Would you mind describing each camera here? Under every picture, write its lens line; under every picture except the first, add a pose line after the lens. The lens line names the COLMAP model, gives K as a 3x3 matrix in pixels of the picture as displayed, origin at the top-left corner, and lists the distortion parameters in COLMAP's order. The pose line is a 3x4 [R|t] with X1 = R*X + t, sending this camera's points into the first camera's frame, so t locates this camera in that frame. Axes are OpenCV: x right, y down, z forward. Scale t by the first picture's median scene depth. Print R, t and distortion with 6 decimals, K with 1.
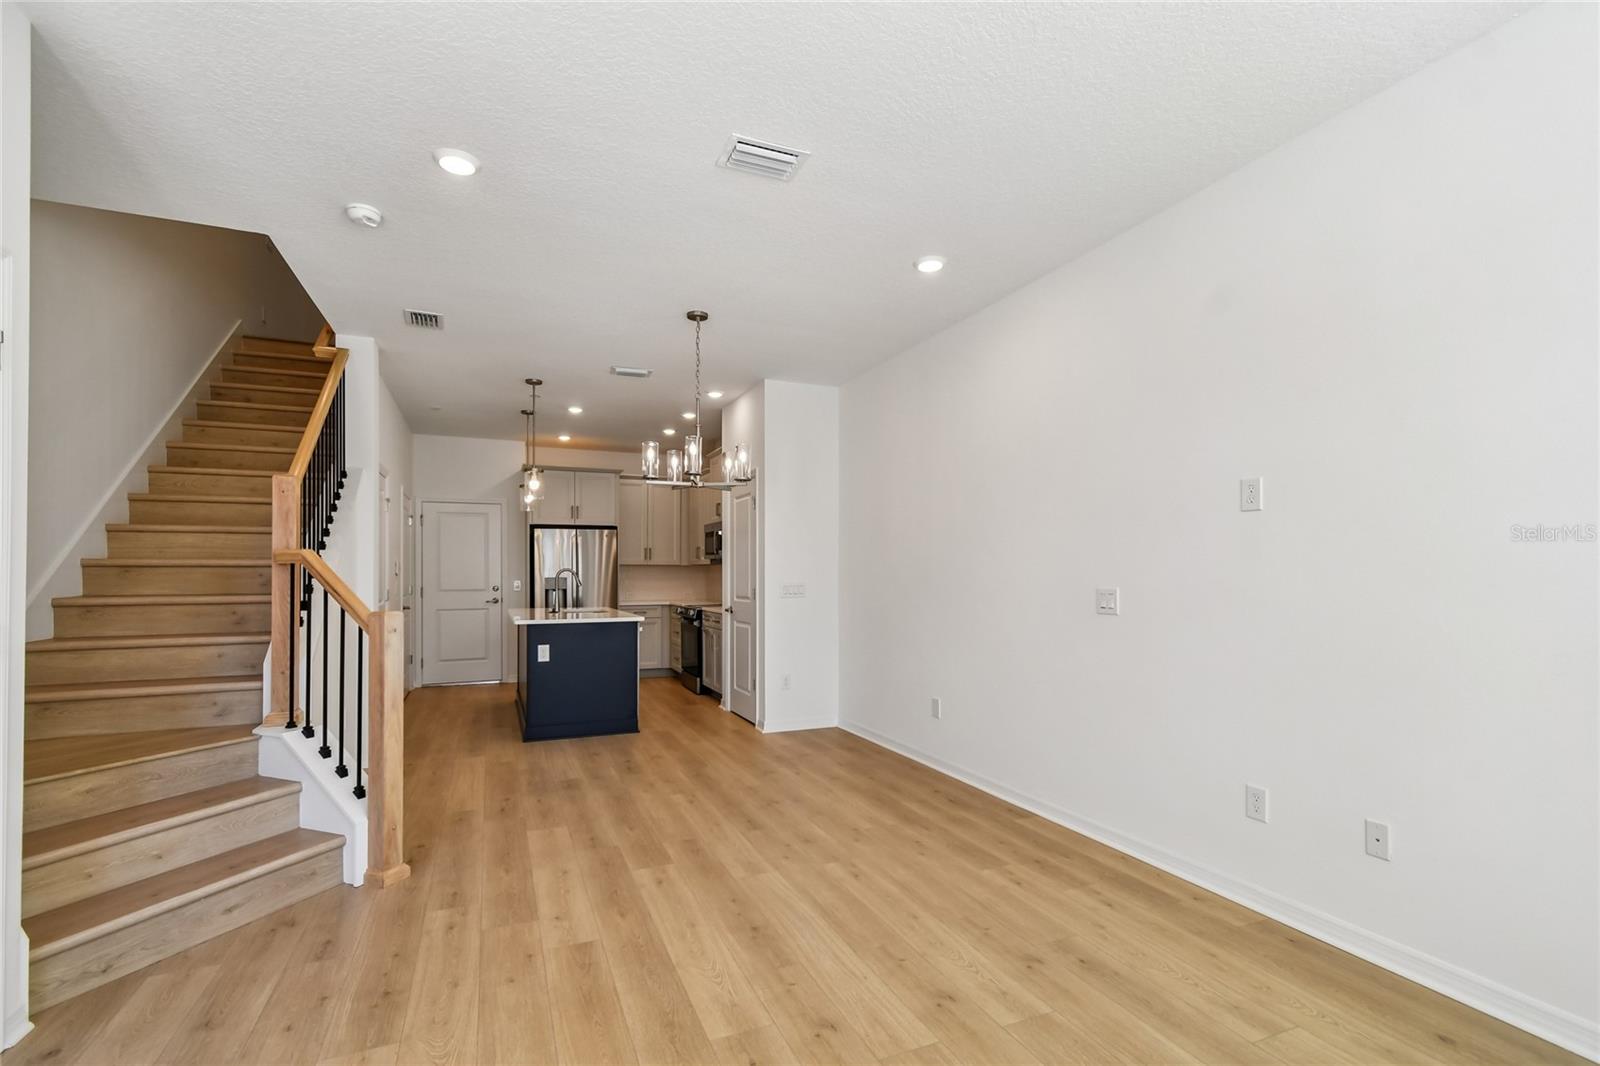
lens RADIAL K [[724.3, 0, 796.7], [0, 724.3, 565.6], [0, 0, 1]] dist [0.006085, -0.000316]
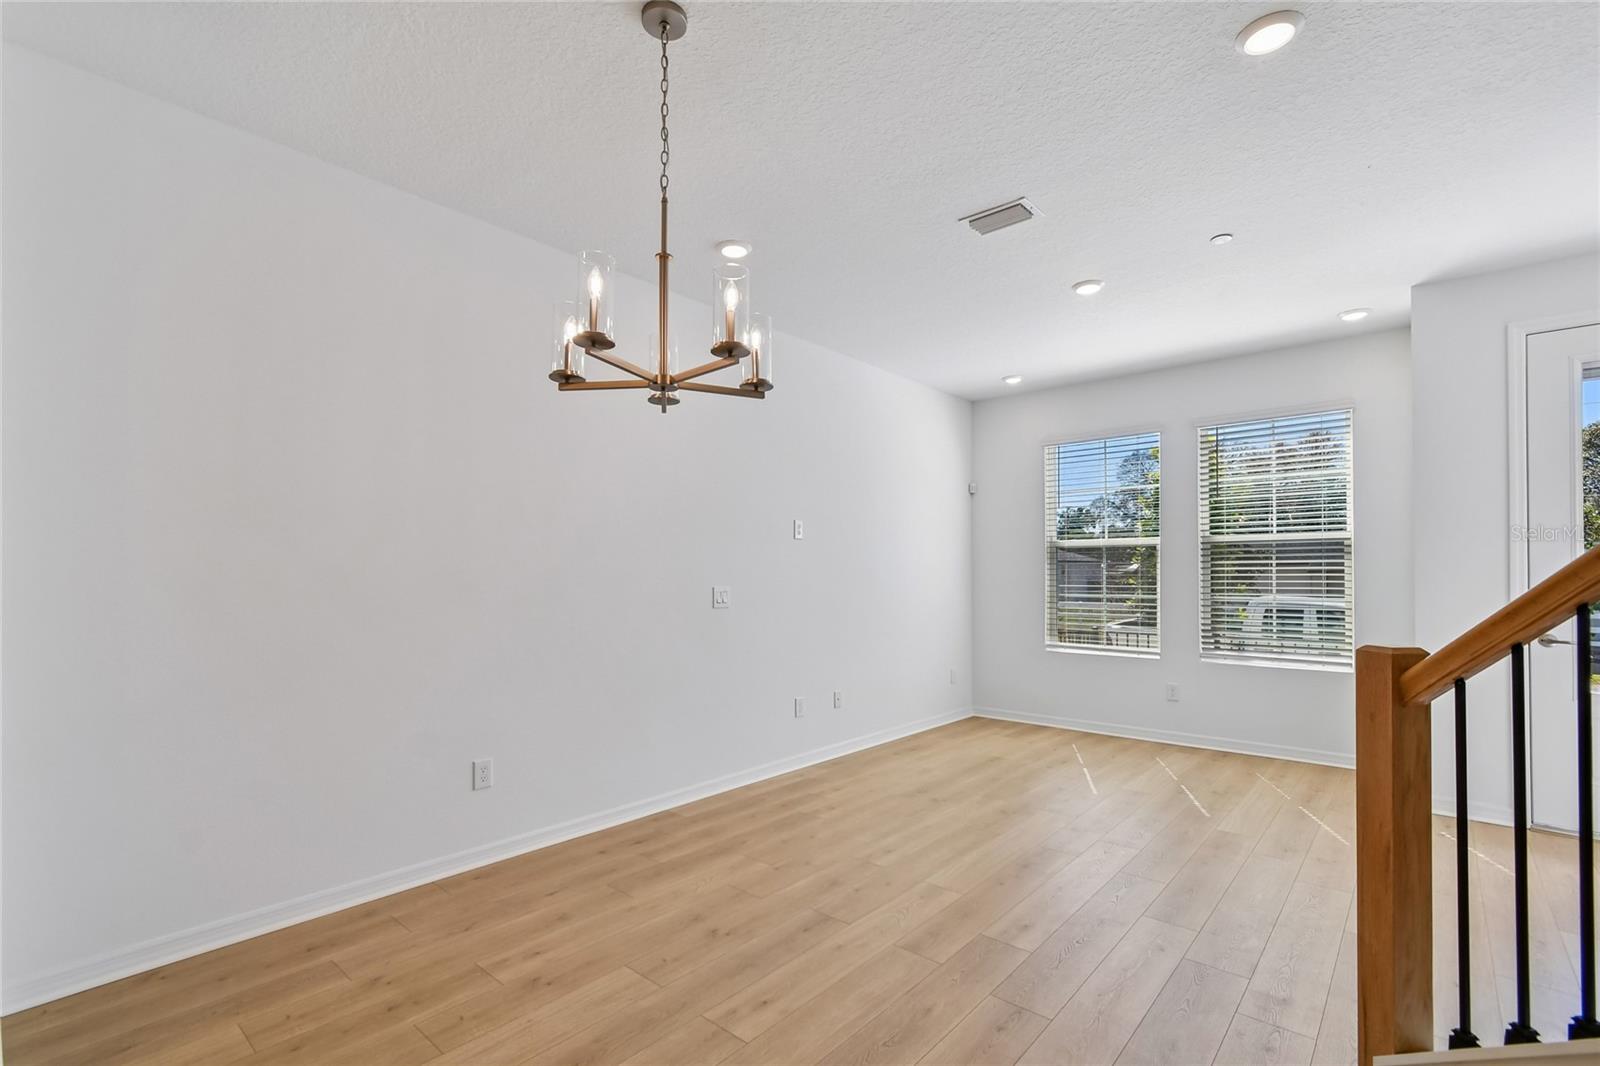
lens RADIAL K [[727.1, 0, 800.1], [0, 727.1, 570.6], [0, 0, 1]] dist [0.001735, 0.000034]
pose [[-0.441989, 0.004850, 0.897007, -0.686338], [-0.011039, 0.999880, -0.010845, 0.014418], [-0.896953, -0.014696, -0.441882, 1.308769]]
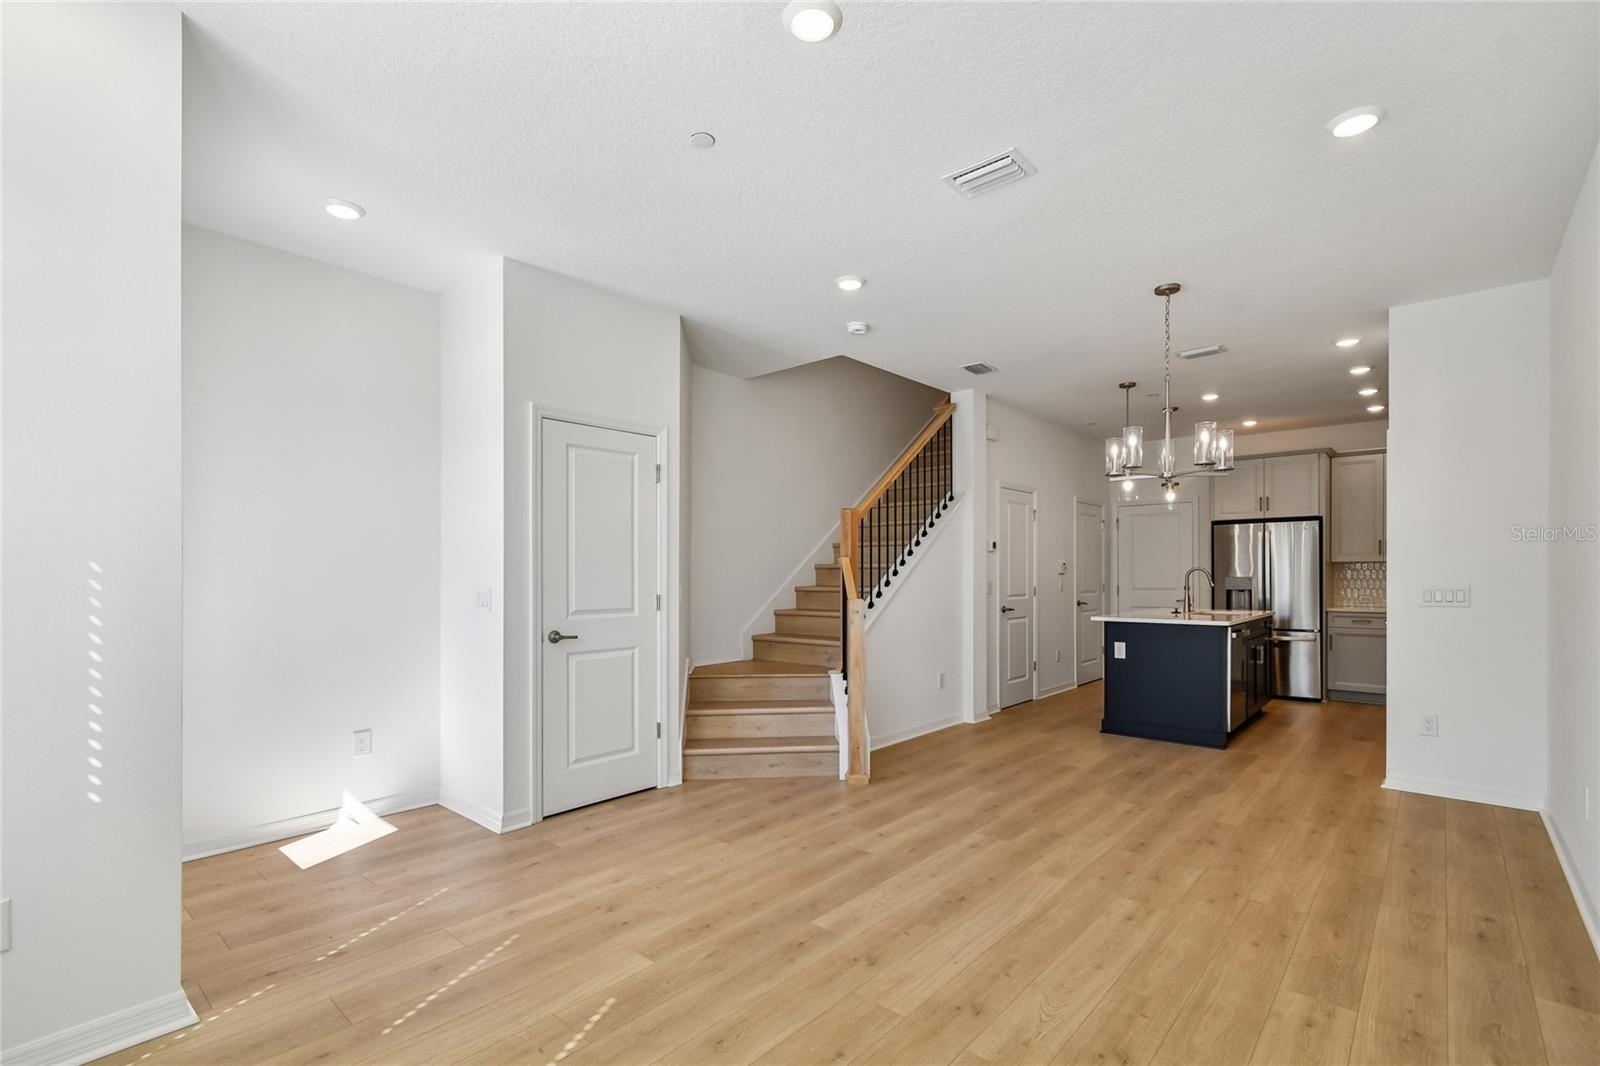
lens RADIAL K [[727.1, 0, 800.1], [0, 727.1, 570.6], [0, 0, 1]] dist [0.001735, 0.000034]
pose [[0.429723, -0.003447, -0.902954, 0.571786], [0.010266, 0.999947, 0.001068, 0.003151], [0.902902, -0.009729, 0.429736, 0.219505]]
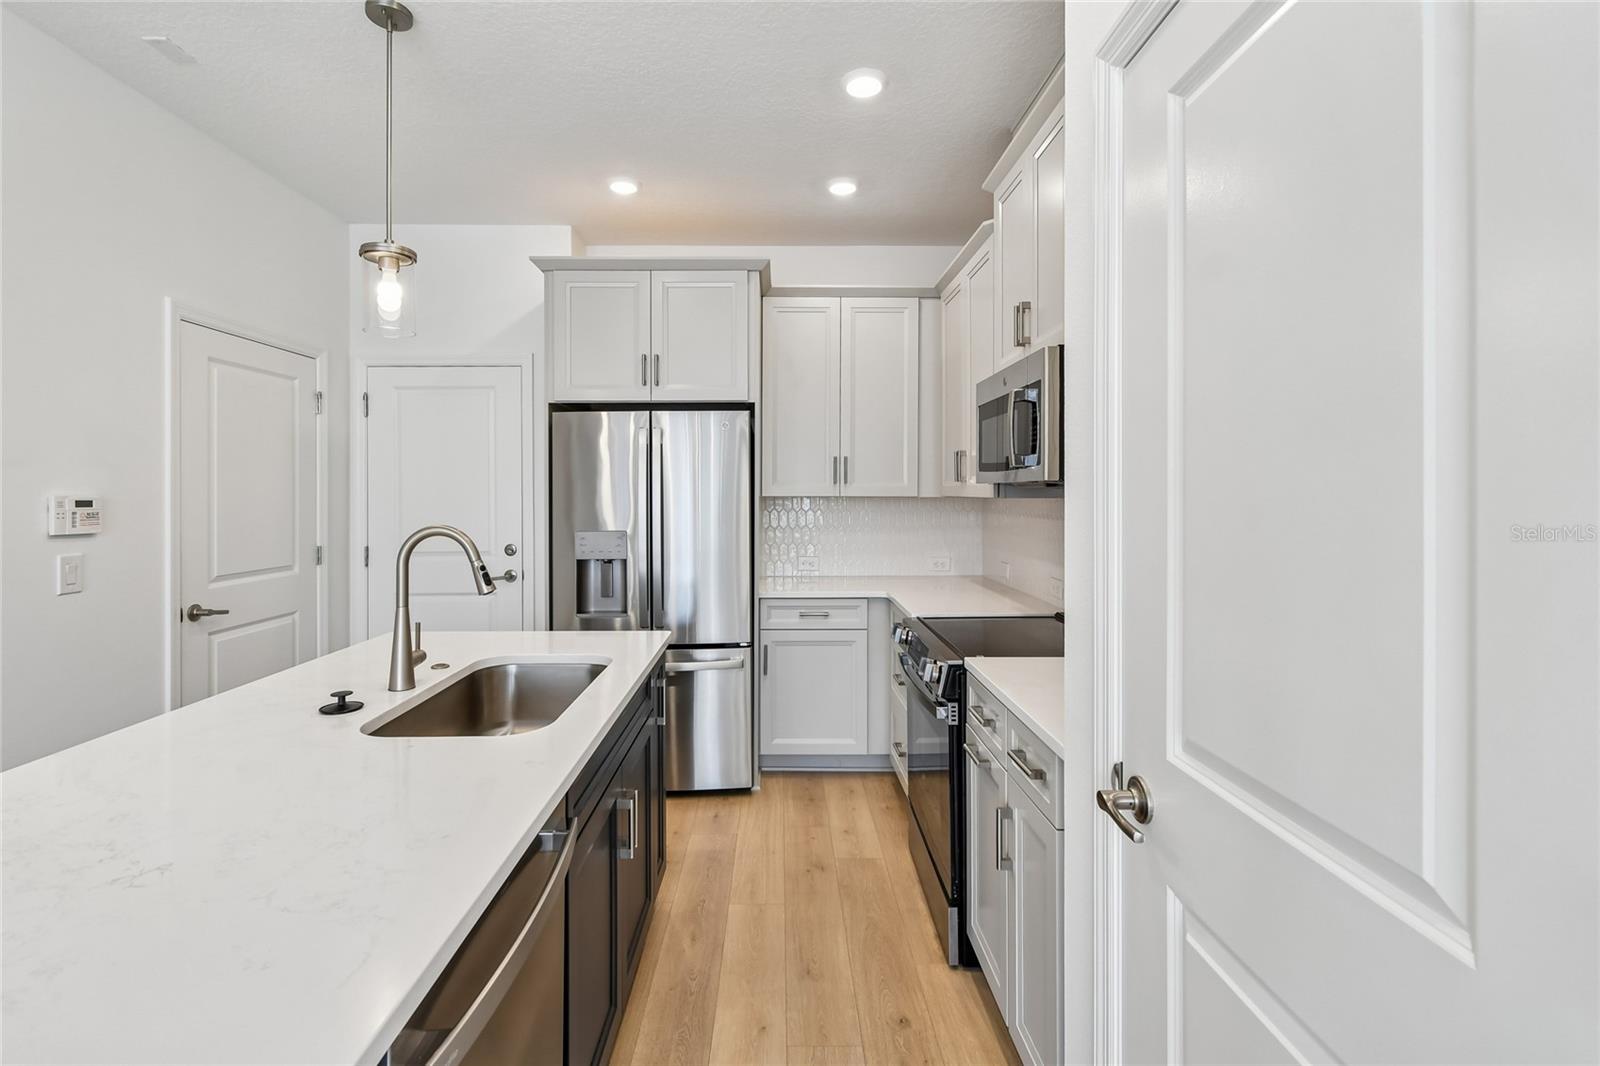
lens RADIAL K [[728.9, 0, 786.1], [0, 728.9, 494.2], [0, 0, 1]] dist [0.000023, -0.000192]
pose [[0.926816, 0.001172, -0.375513, -0.181587], [0.003061, 0.999938, 0.010677, -0.017999], [0.375503, -0.011045, 0.926755, 1.442408]]
